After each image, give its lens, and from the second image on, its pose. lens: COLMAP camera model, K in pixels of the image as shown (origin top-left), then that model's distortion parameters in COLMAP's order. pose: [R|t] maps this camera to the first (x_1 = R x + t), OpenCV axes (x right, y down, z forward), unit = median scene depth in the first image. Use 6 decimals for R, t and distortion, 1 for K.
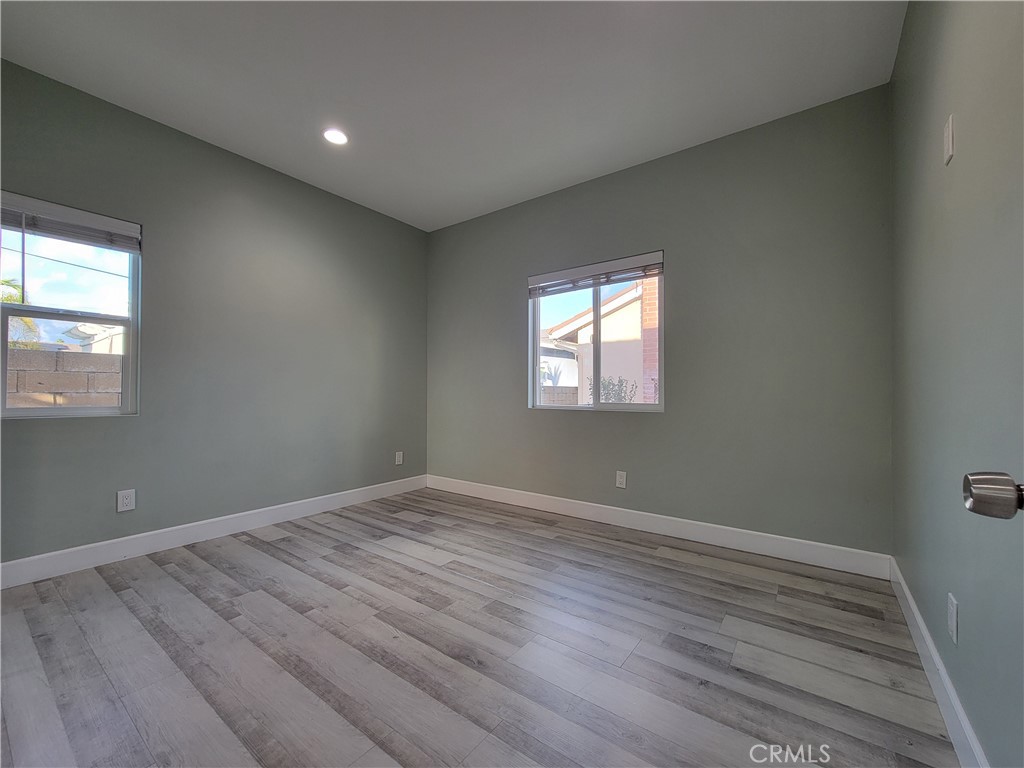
lens RADIAL K [[418.9, 0, 512.8], [0, 418.9, 385.6], [0, 0, 1]] dist [0.000896, 0.000093]
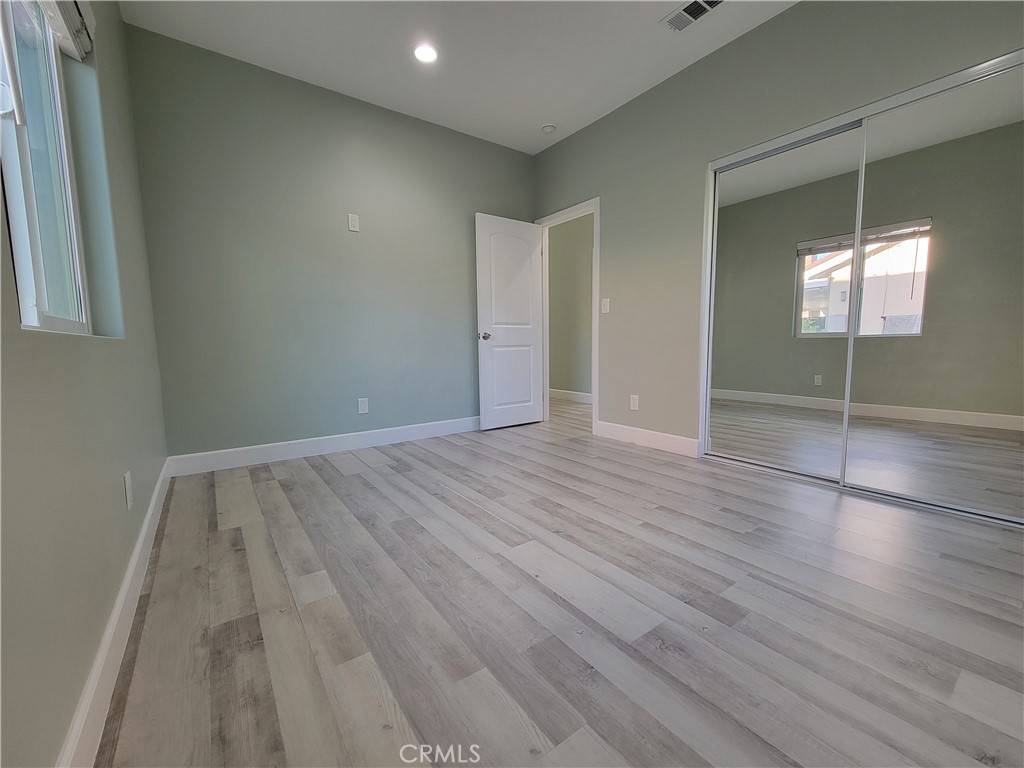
lens RADIAL K [[418.9, 0, 512.8], [0, 418.9, 385.6], [0, 0, 1]] dist [0.000896, 0.000093]
pose [[-0.953477, -0.023781, 0.300527, -0.357099], [0.002579, 0.996204, 0.087012, 0.097243], [-0.301455, 0.083739, -0.949796, 1.707191]]
